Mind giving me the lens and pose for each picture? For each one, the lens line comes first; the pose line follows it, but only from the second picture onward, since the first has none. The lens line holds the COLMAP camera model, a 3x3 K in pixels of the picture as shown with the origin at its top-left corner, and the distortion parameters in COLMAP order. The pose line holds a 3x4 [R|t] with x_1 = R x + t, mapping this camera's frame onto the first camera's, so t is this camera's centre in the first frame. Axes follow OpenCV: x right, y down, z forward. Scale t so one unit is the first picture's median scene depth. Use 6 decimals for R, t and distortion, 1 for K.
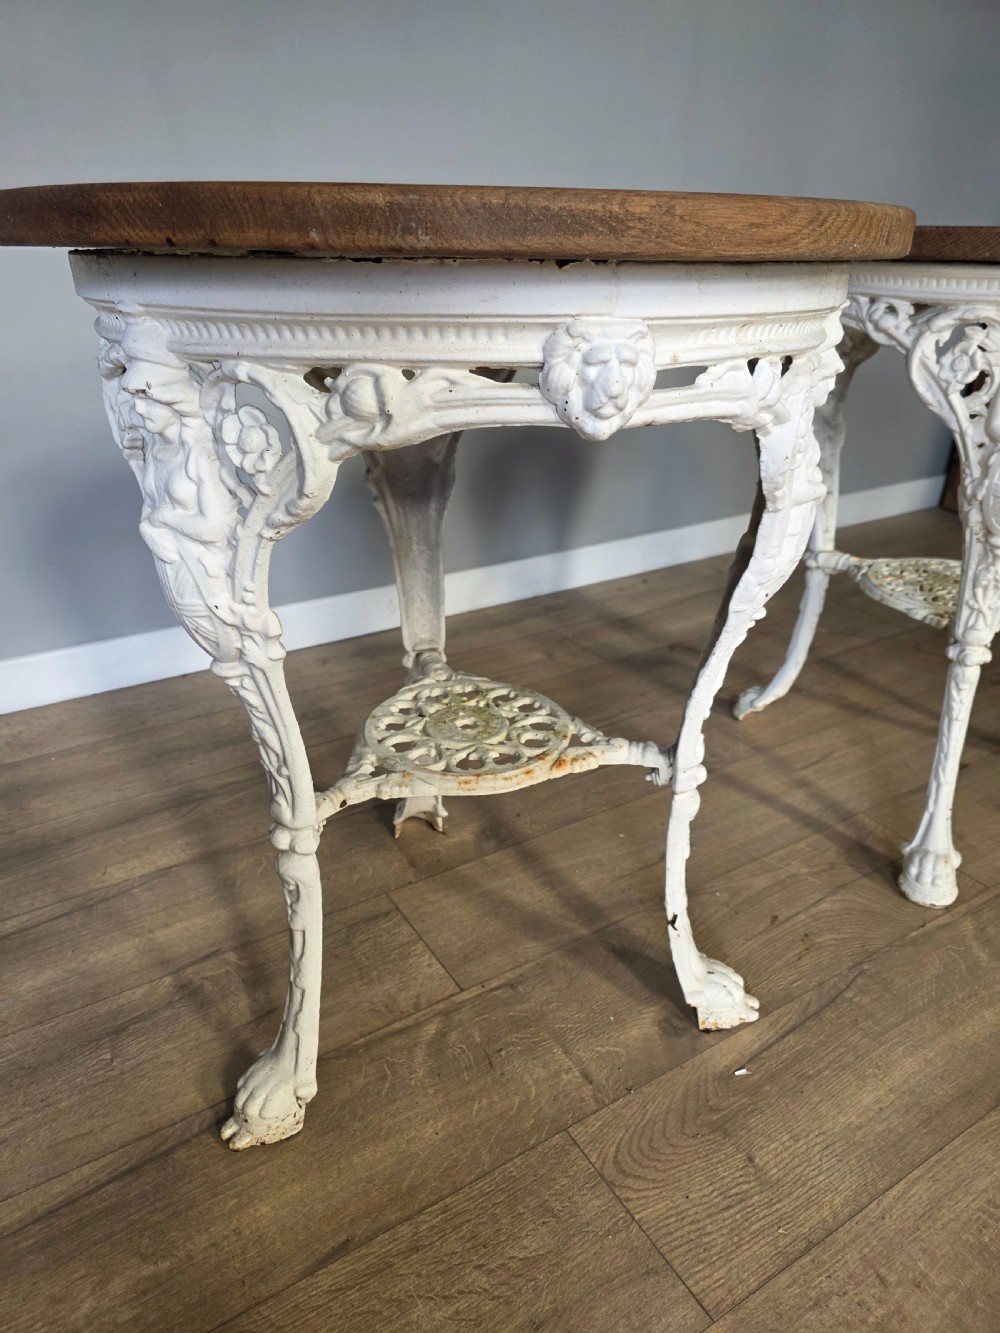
lens RADIAL K [[903.7, 0, 496.2], [0, 903.7, 662.4], [0, 0, 1]] dist [0.056209, -0.063044]
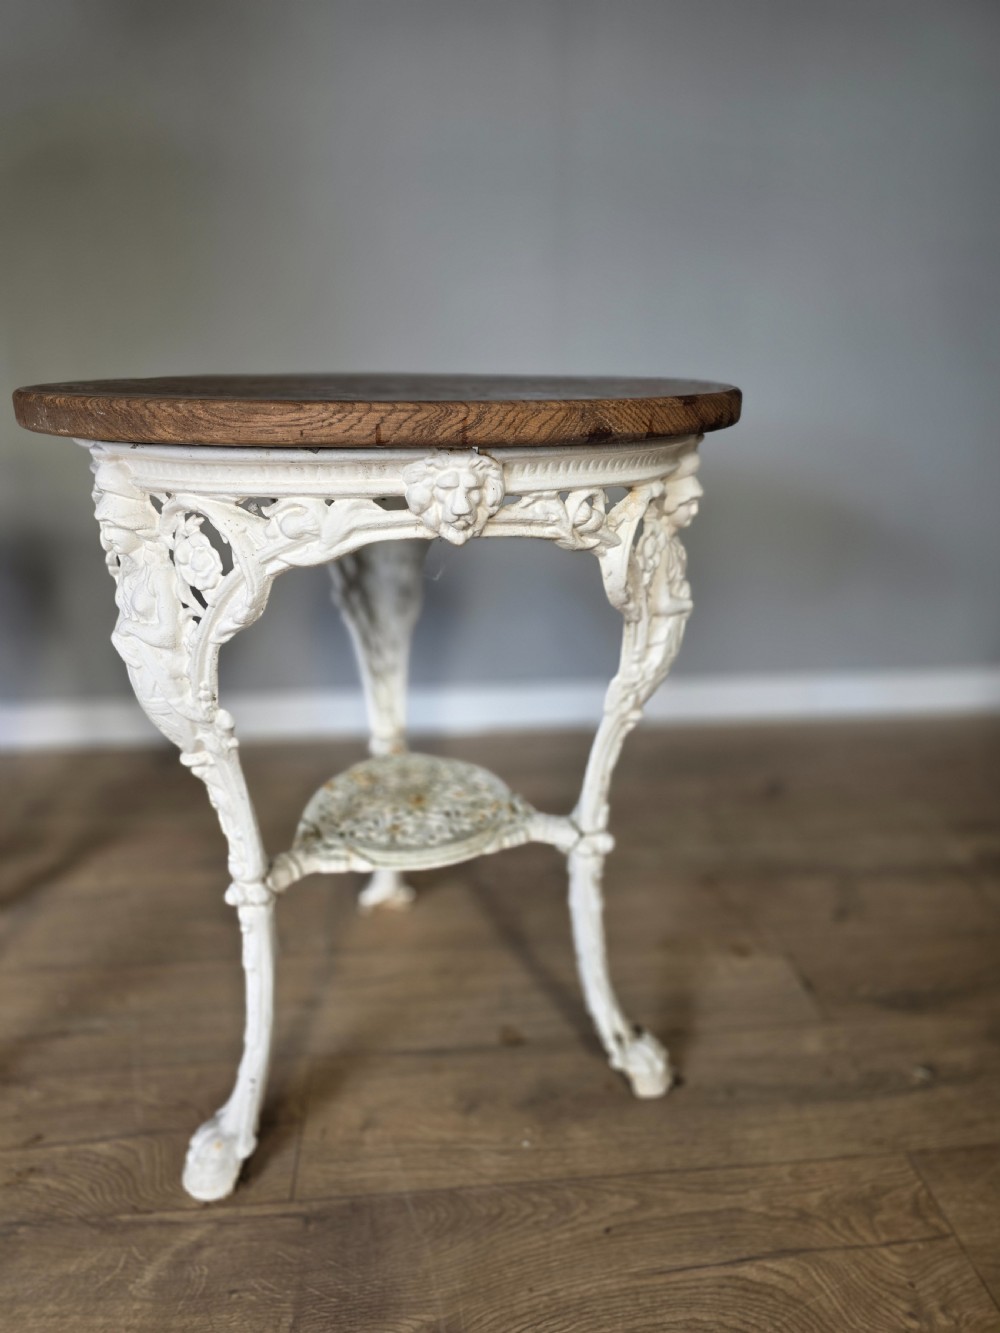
lens RADIAL K [[900.0, 0, 495.8], [0, 900.0, 671.3], [0, 0, 1]] dist [0.057216, -0.063548]
pose [[0.892544, 0.137718, -0.429416, 1.263659], [-0.180636, 0.981680, -0.060618, -0.231921], [0.413201, 0.131672, 0.901070, 0.419844]]
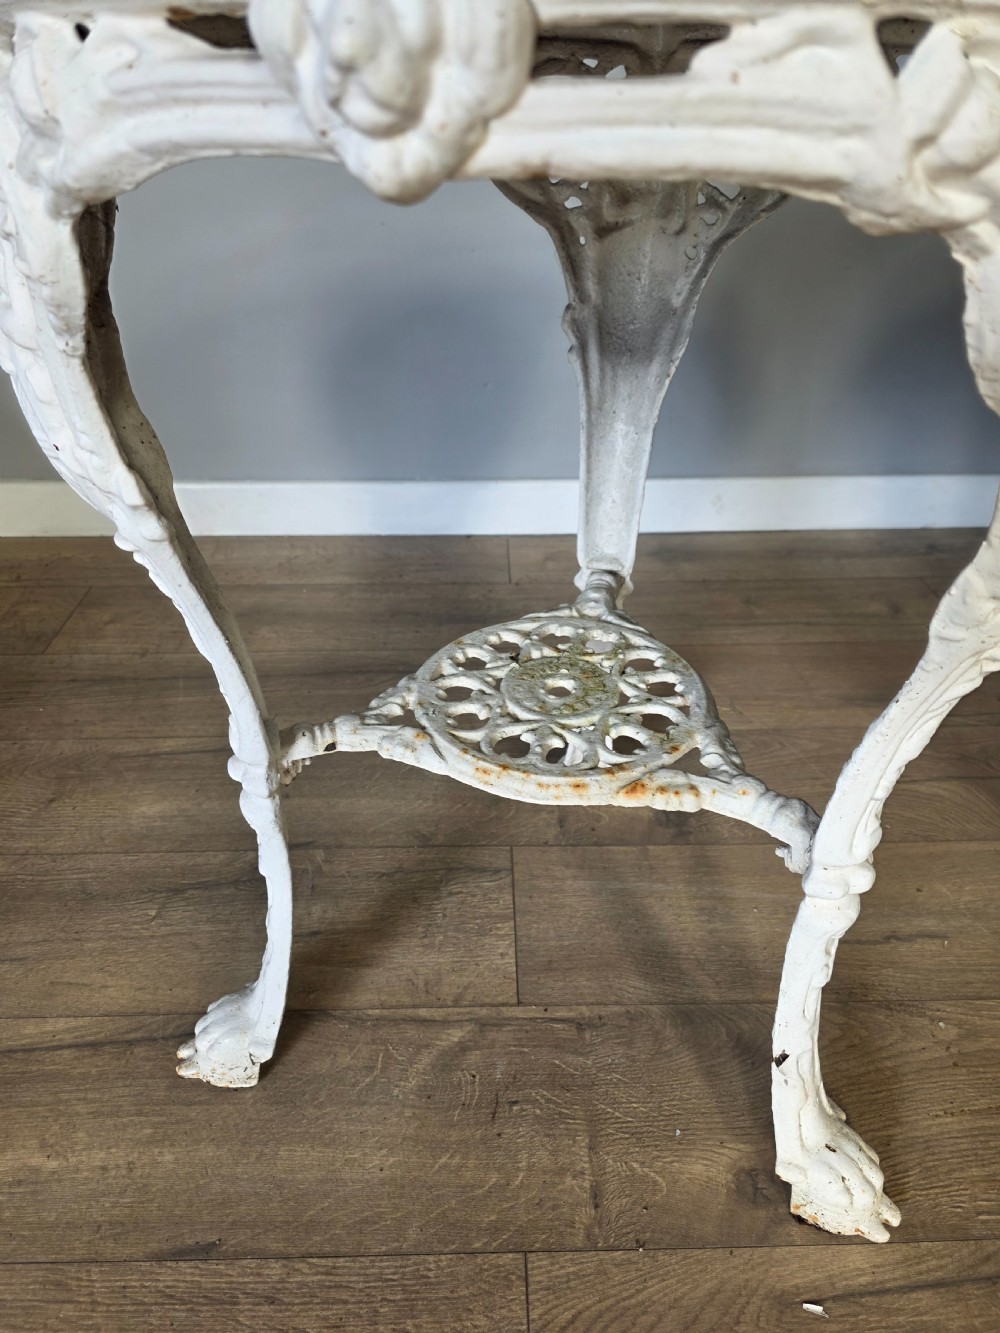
lens RADIAL K [[903.4, 0, 507.1], [0, 903.4, 677.4], [0, 0, 1]] dist [0.051304, -0.058460]
pose [[0.862893, 0.277072, -0.422666, 0.233830], [-0.210870, 0.957431, 0.197126, -0.071649], [0.459292, -0.080971, 0.884587, 0.359470]]
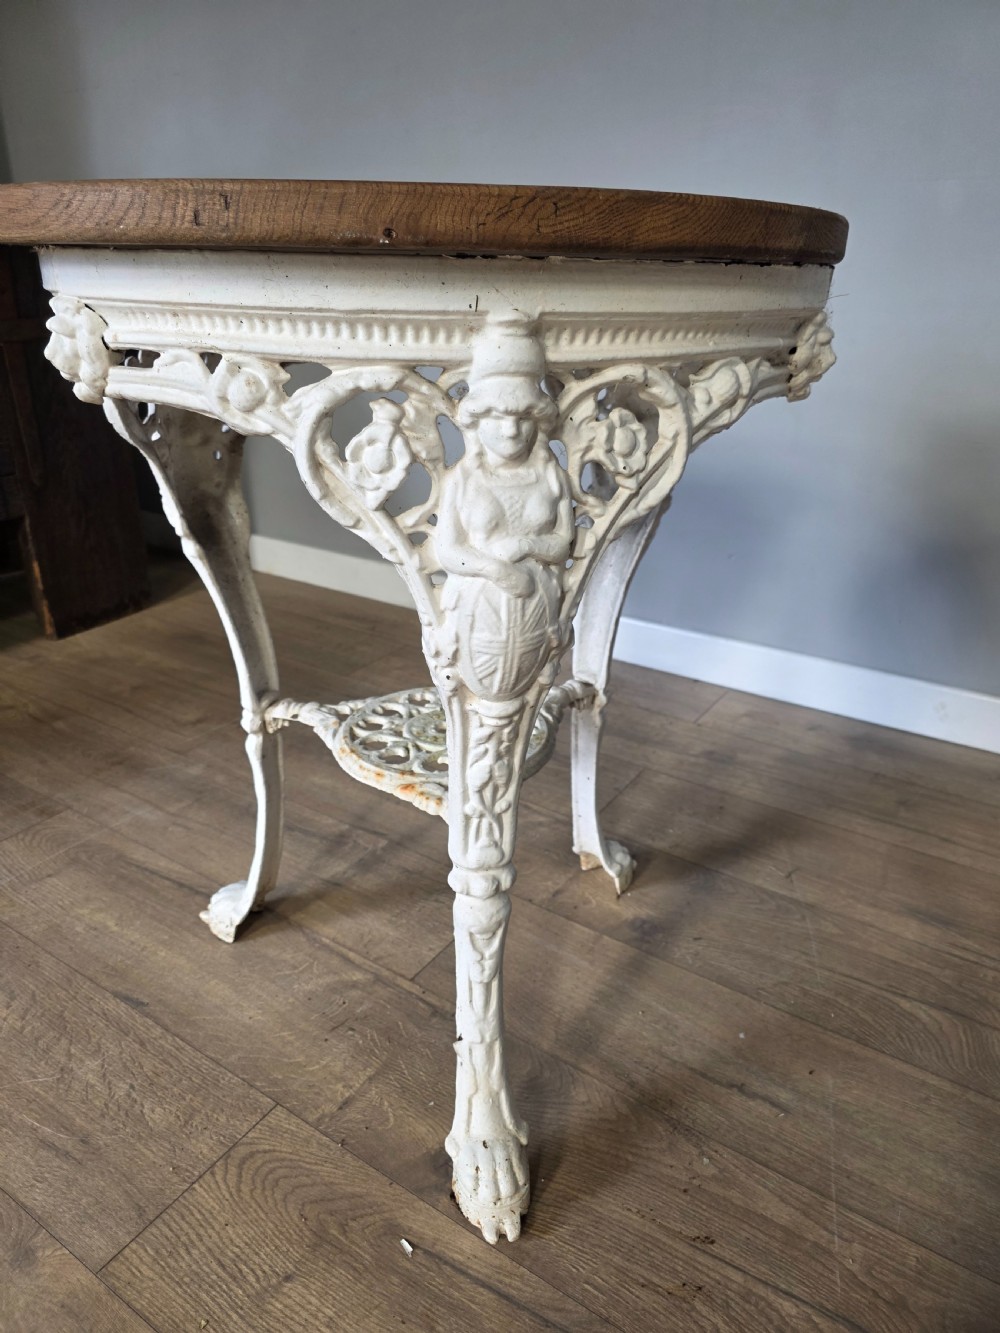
lens RADIAL K [[904.0, 0, 504.9], [0, 904.0, 660.2], [0, 0, 1]] dist [0.054154, -0.061732]
pose [[0.419689, 0.351563, -0.836818, 0.821172], [-0.391931, 0.901756, 0.182280, -0.211770], [0.818689, 0.251474, 0.516246, 0.527194]]
